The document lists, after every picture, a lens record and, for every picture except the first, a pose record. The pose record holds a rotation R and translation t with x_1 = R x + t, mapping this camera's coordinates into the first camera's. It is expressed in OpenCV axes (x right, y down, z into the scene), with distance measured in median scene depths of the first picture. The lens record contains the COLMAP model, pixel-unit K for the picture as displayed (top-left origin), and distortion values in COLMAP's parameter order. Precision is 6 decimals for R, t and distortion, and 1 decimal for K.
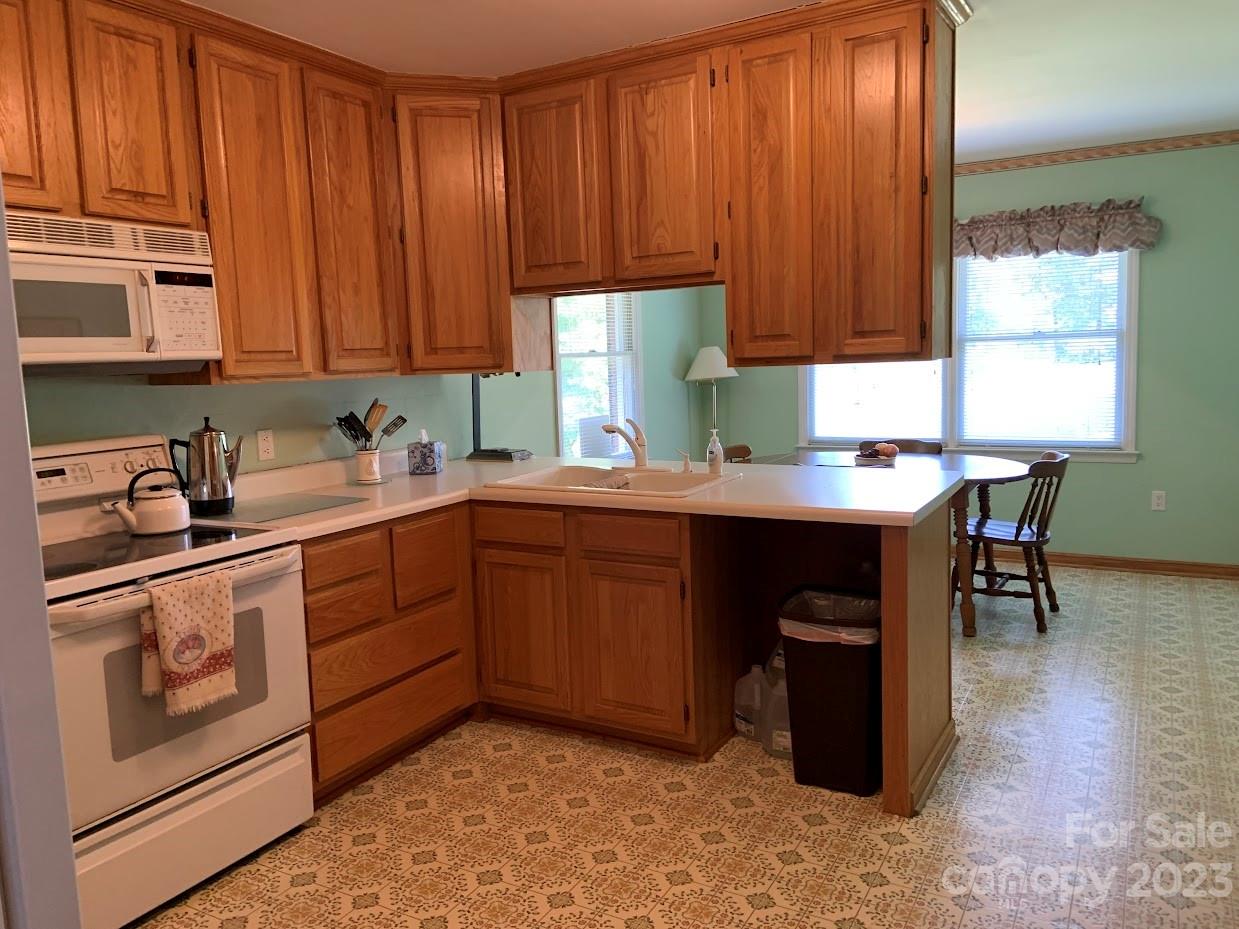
lens RADIAL K [[927.6, 0, 618.3], [0, 927.6, 465.8], [0, 0, 1]] dist [0.037202, -0.057832]
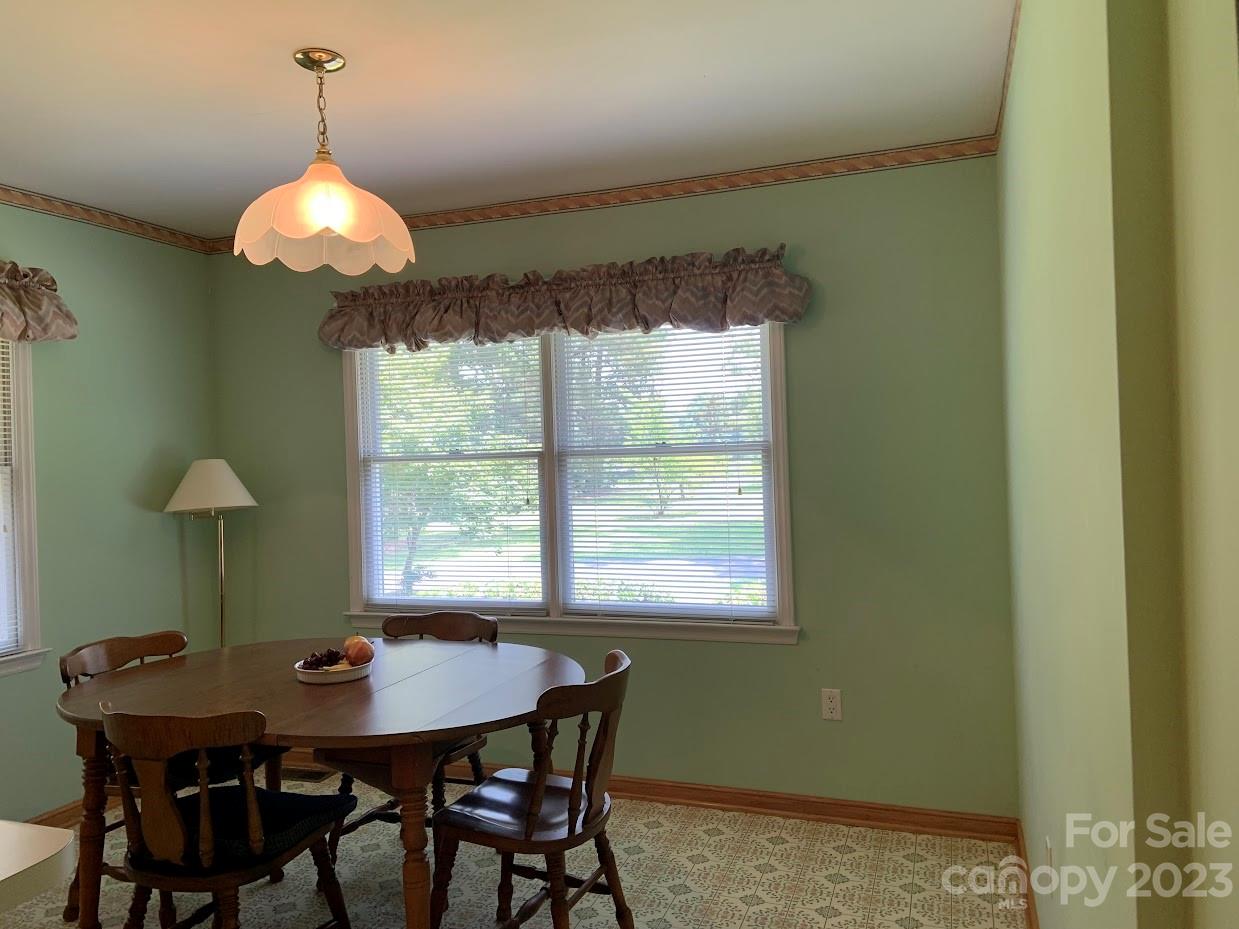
lens RADIAL K [[927.6, 0, 626.0], [0, 927.6, 459.3], [0, 0, 1]] dist [0.037202, -0.057832]
pose [[0.985681, 0.003769, 0.168580, 0.329444], [0.014605, 0.994084, -0.107625, -0.064326], [-0.167988, 0.108546, 0.979795, 0.371977]]
